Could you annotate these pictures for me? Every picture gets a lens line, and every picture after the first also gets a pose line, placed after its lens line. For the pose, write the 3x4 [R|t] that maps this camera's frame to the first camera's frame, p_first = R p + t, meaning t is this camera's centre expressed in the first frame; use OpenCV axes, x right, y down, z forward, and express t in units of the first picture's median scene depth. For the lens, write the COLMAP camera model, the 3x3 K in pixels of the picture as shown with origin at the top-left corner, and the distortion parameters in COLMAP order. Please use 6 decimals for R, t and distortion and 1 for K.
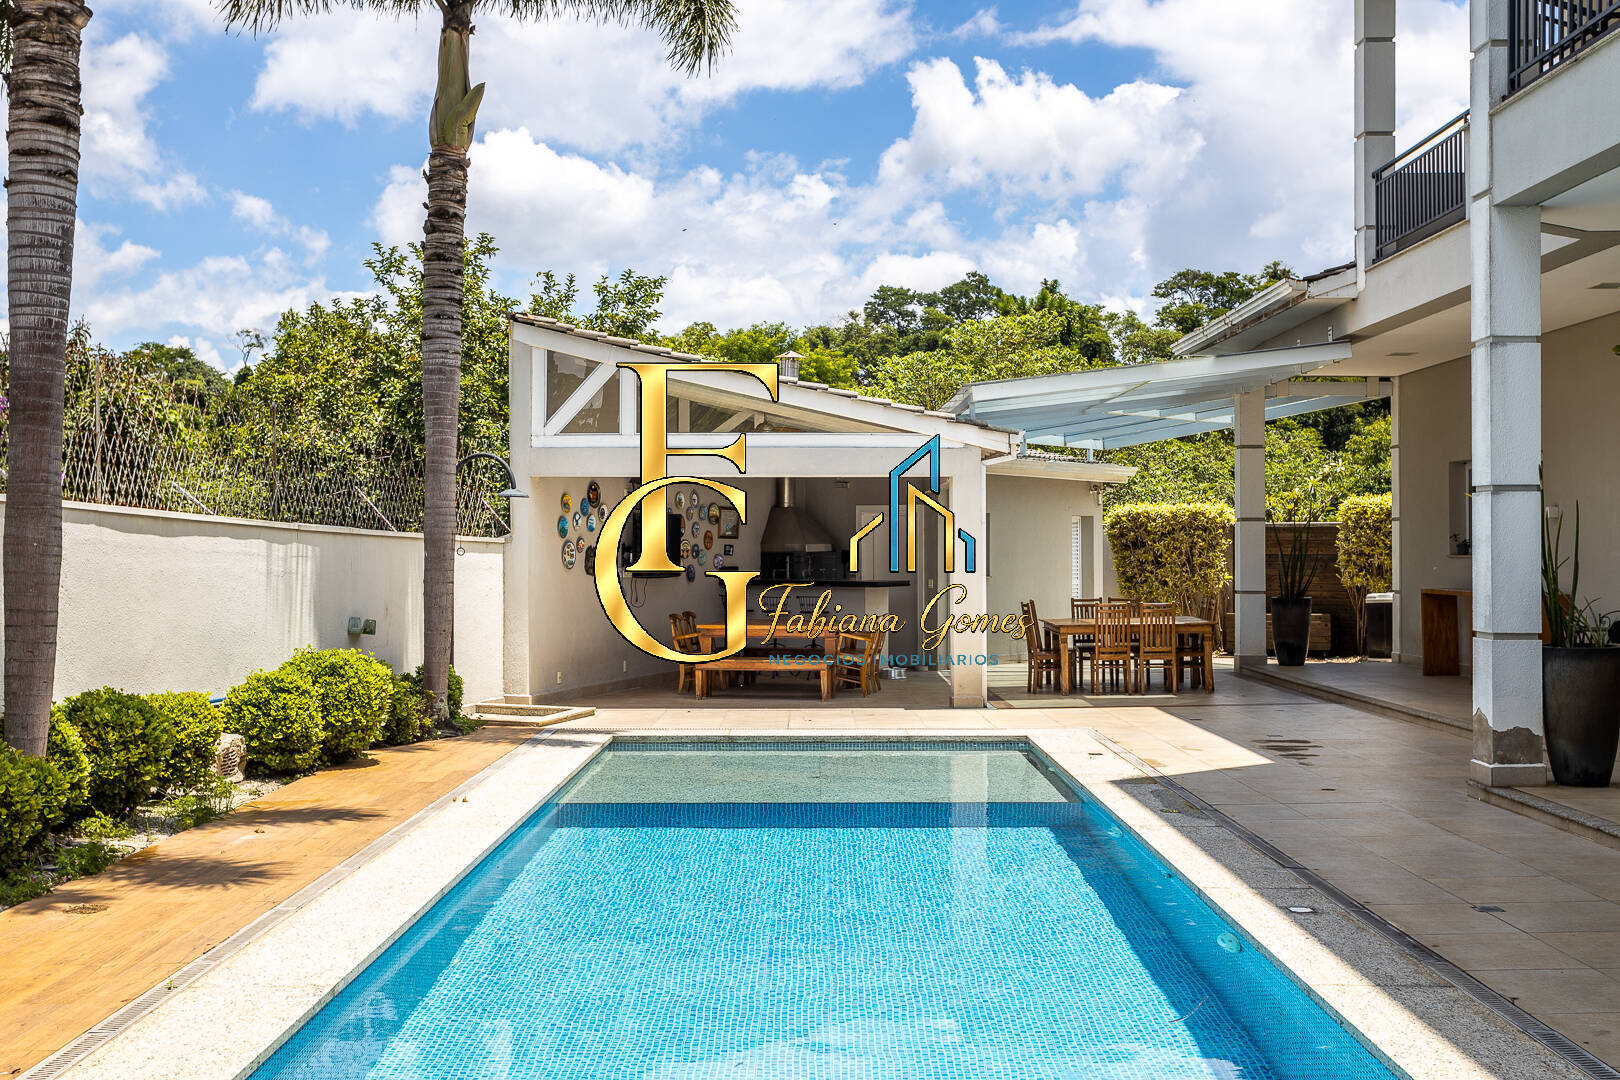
lens RADIAL K [[1833.1, 0, 810.3], [0, 1833.1, 539.9], [0, 0, 1]] dist [0.006649, 0.000000]
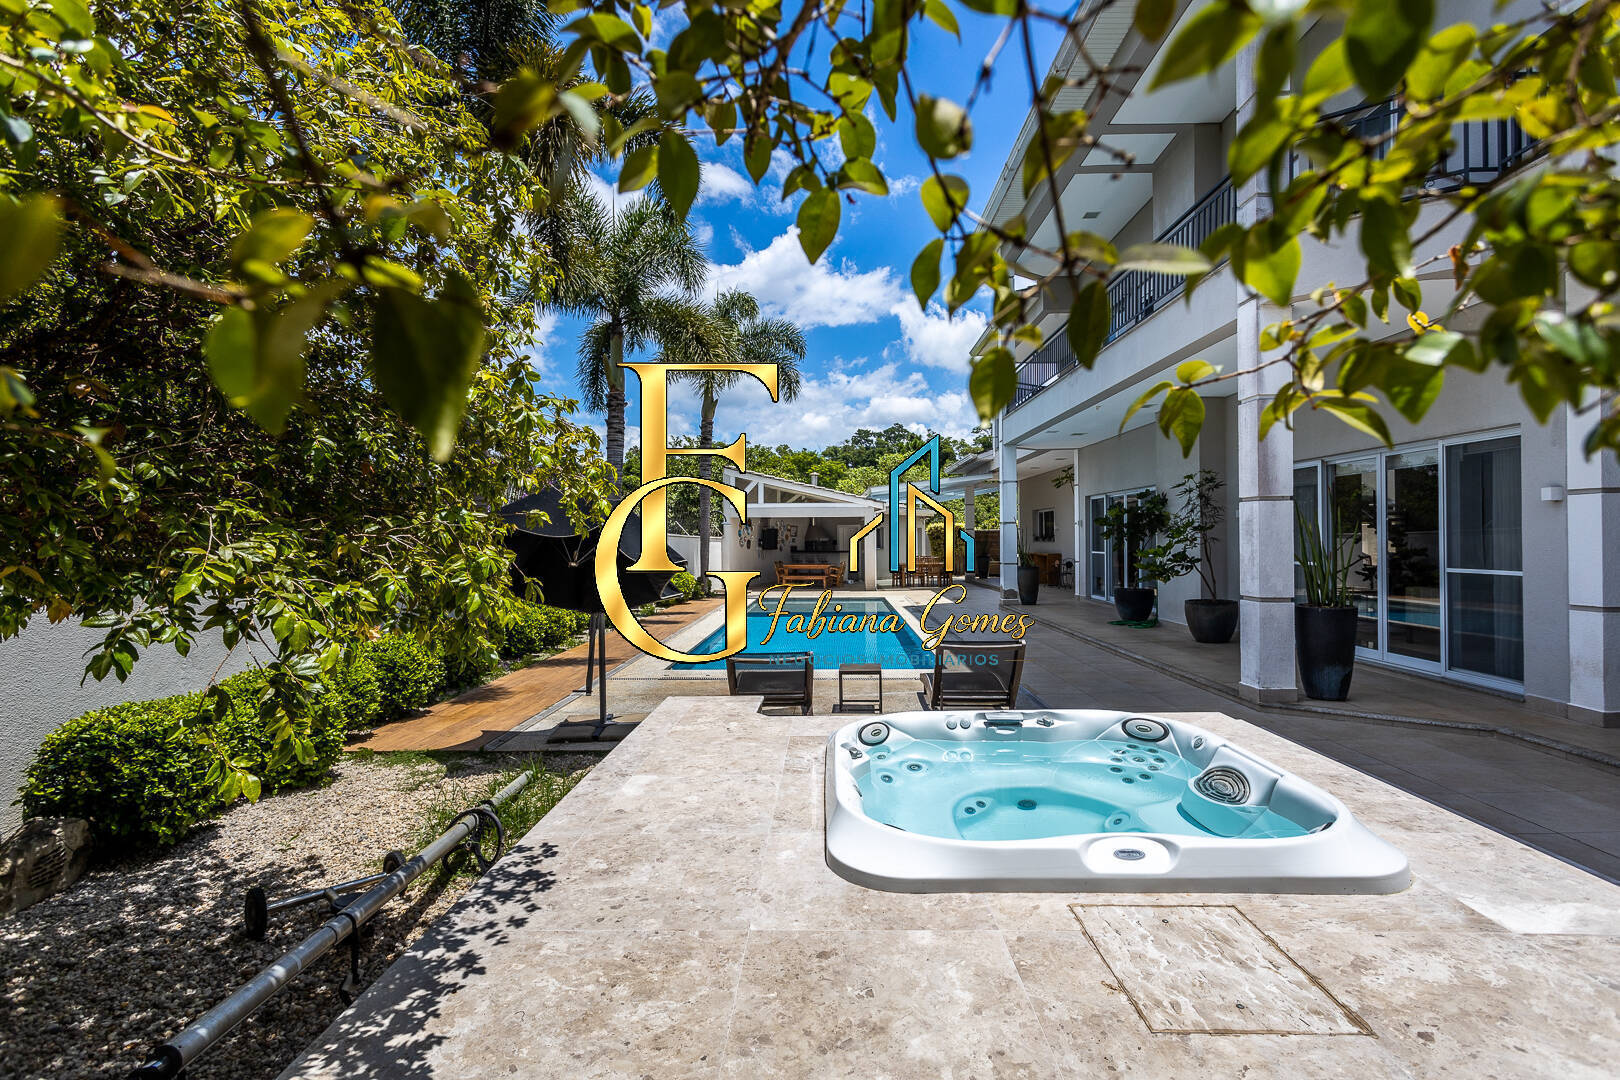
lens RADIAL K [[766.8, 0, 811.5], [0, 766.8, 539.5], [0, 0, 1]] dist [0.001953, 0.001446]
pose [[0.999710, -0.005285, -0.023515, 0.015434], [0.005411, 0.999971, 0.005326, -0.002949], [0.023486, -0.005452, 0.999709, -0.271287]]
